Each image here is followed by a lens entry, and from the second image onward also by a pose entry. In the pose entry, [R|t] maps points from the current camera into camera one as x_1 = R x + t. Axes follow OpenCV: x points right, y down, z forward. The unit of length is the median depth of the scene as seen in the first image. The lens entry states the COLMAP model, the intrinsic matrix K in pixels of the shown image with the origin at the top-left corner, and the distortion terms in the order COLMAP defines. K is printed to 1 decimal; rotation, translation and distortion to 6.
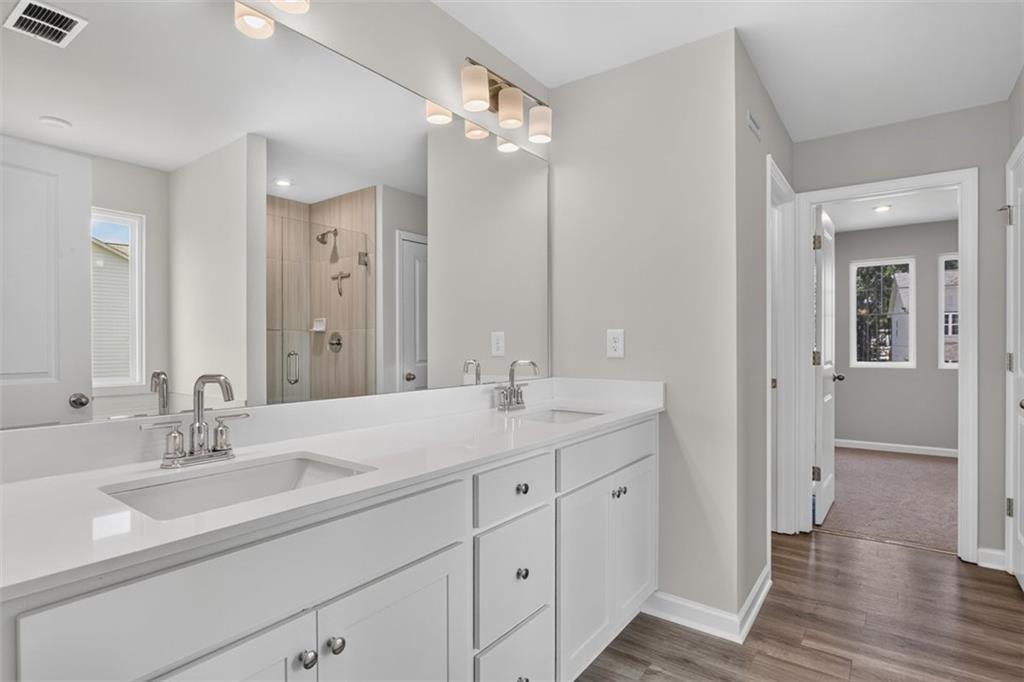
lens RADIAL K [[513.7, 0, 497.4], [0, 513.7, 345.2], [0, 0, 1]] dist [-0.013679, -0.000713]
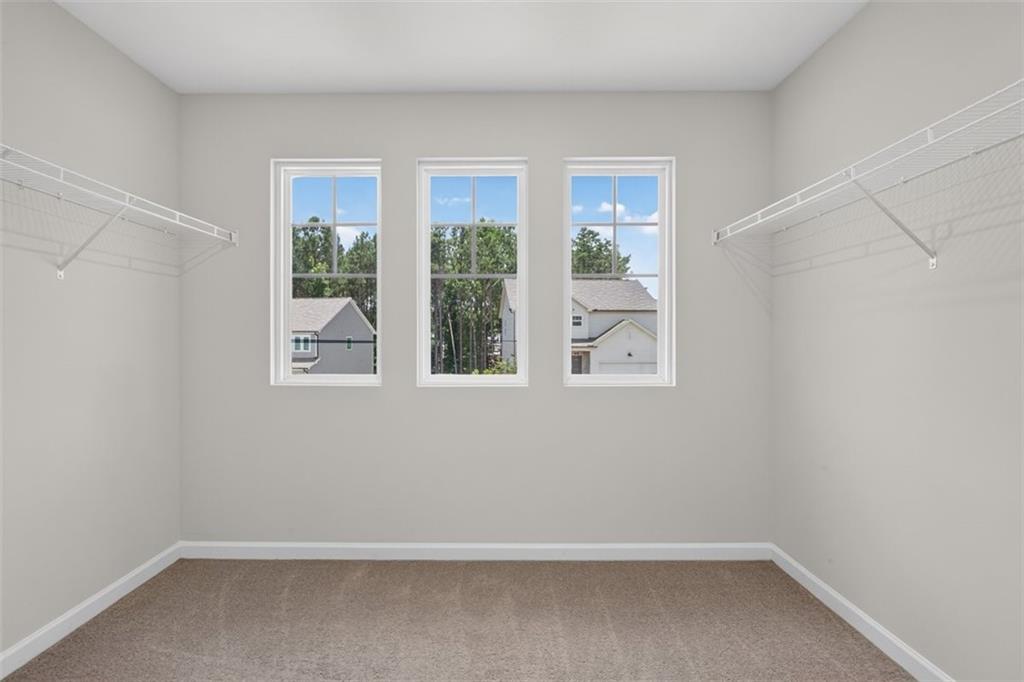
lens RADIAL K [[513.7, 0, 497.4], [0, 513.7, 345.2], [0, 0, 1]] dist [-0.013679, -0.000713]
pose [[0.797002, -0.005513, 0.603951, 0.074281], [0.002871, 0.999982, 0.005339, 0.000228], [-0.603970, -0.002522, 0.797003, 0.092645]]
